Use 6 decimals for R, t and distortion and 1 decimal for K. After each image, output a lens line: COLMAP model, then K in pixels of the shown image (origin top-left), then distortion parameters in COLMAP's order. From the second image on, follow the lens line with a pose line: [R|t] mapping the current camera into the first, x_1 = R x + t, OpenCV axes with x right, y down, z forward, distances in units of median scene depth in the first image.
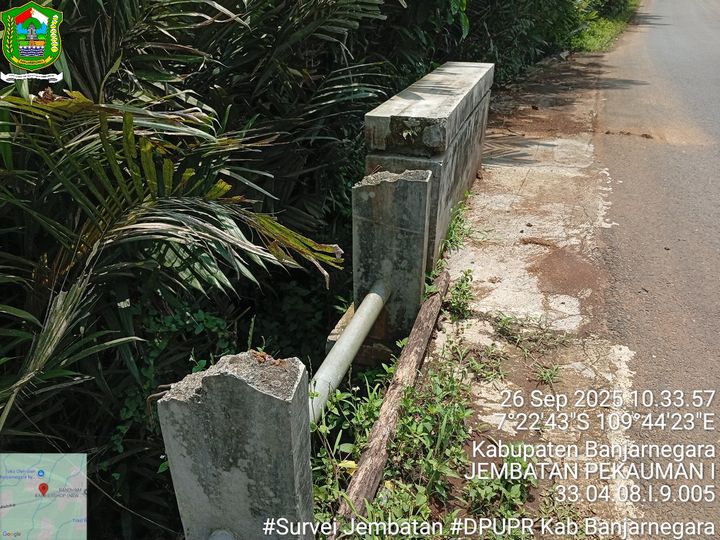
lens RADIAL K [[553.0, 0, 360.1], [0, 553.0, 275.2], [0, 0, 1]] dist [0.085885, -0.175858]
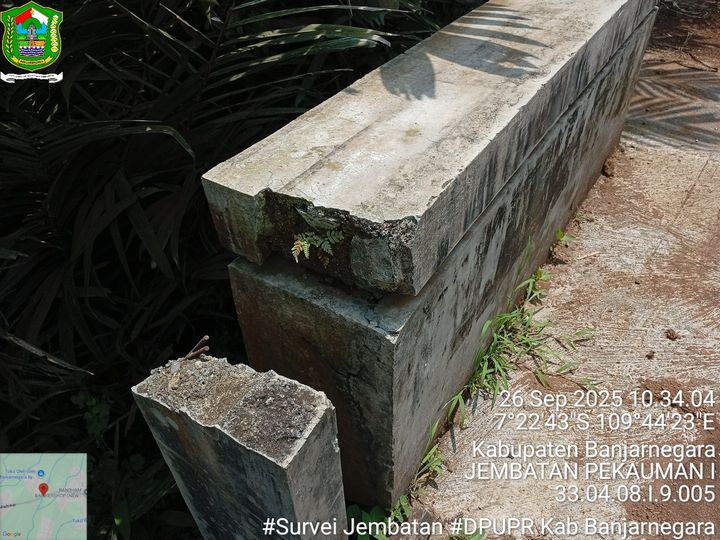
lens RADIAL K [[587.7, 0, 360.0], [0, 587.7, 270.0], [0, 0, 1]] dist [-0.003134, -0.045319]
pose [[0.967786, 0.136235, -0.211733, 0.140309], [-0.091639, 0.973878, 0.207761, -0.224927], [0.234506, -0.181665, 0.954989, 0.456174]]
